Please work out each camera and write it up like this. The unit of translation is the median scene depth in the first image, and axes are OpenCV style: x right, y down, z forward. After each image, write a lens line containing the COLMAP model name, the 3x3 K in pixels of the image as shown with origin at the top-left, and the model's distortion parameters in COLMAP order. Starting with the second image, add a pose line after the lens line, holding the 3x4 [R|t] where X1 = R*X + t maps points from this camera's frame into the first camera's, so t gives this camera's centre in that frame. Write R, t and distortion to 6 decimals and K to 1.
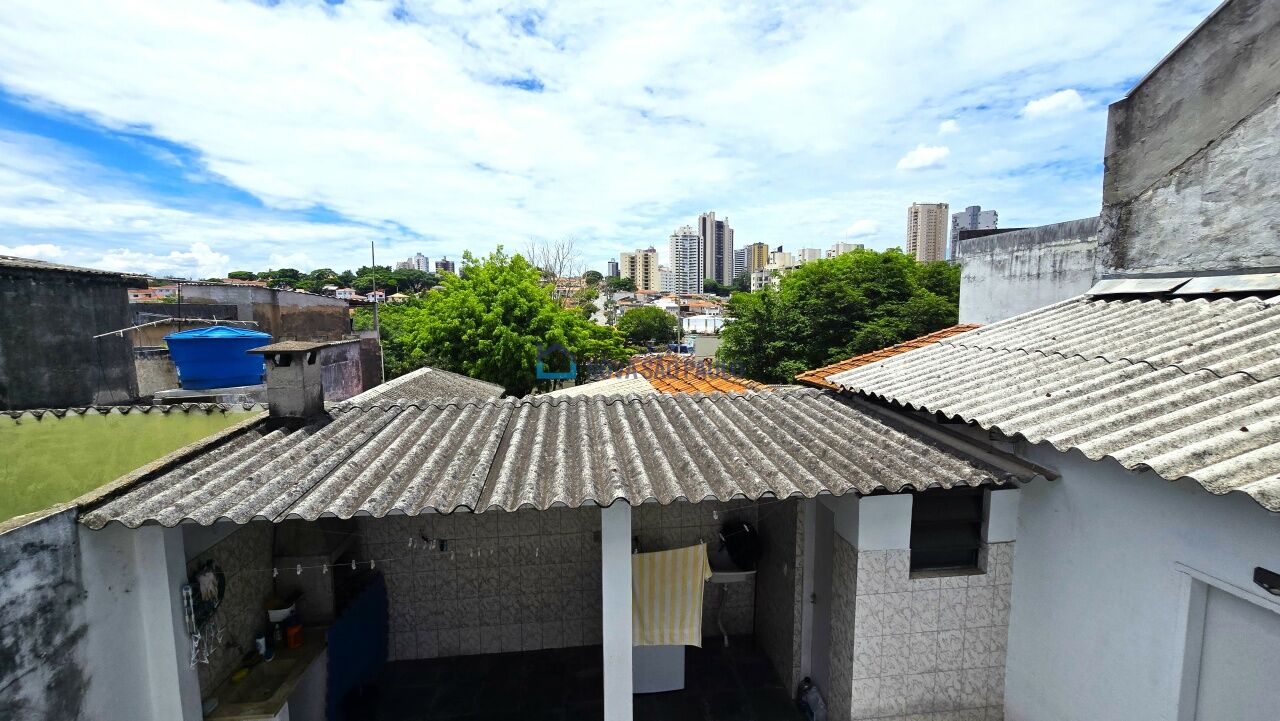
lens RADIAL K [[523.2, 0, 635.6], [0, 523.2, 362.8], [0, 0, 1]] dist [-0.004285, 0.001001]
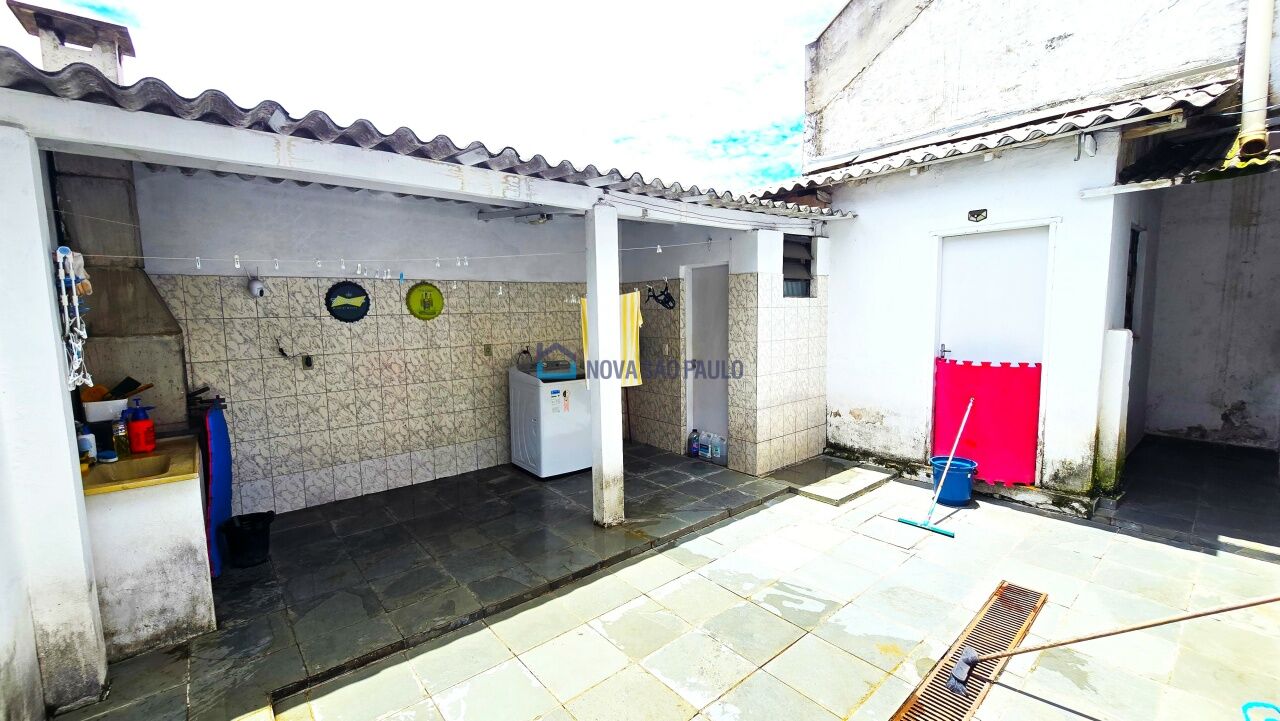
lens RADIAL K [[524.9, 0, 635.5], [0, 524.9, 363.0], [0, 0, 1]] dist [-0.002438, -0.000156]
pose [[0.836022, -0.065498, 0.544772, -0.525033], [0.068893, 0.997523, 0.014207, 0.508164], [-0.544354, 0.025654, 0.838464, 0.061977]]
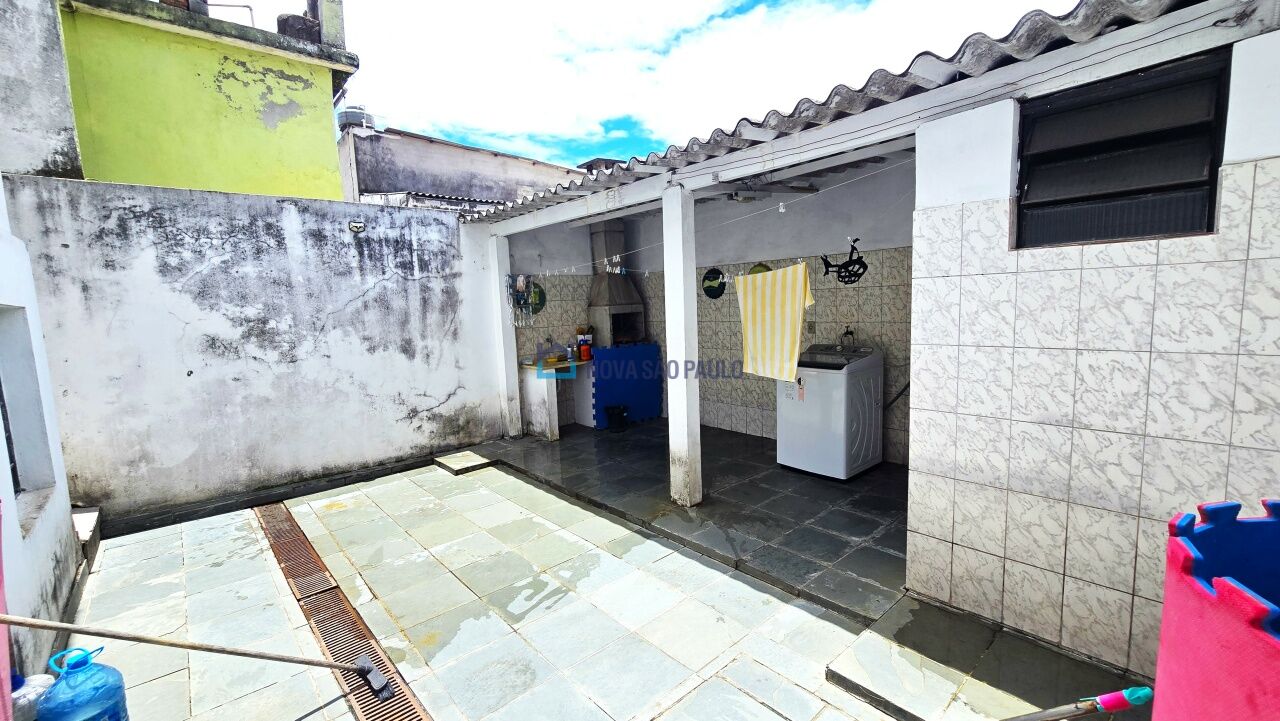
lens RADIAL K [[524.9, 0, 635.5], [0, 524.9, 363.0], [0, 0, 1]] dist [-0.002438, -0.000156]
pose [[0.566549, 0.078981, -0.820234, 0.741281], [-0.049183, 0.996863, 0.062018, 0.497108], [0.822559, 0.005205, 0.568656, 0.284774]]
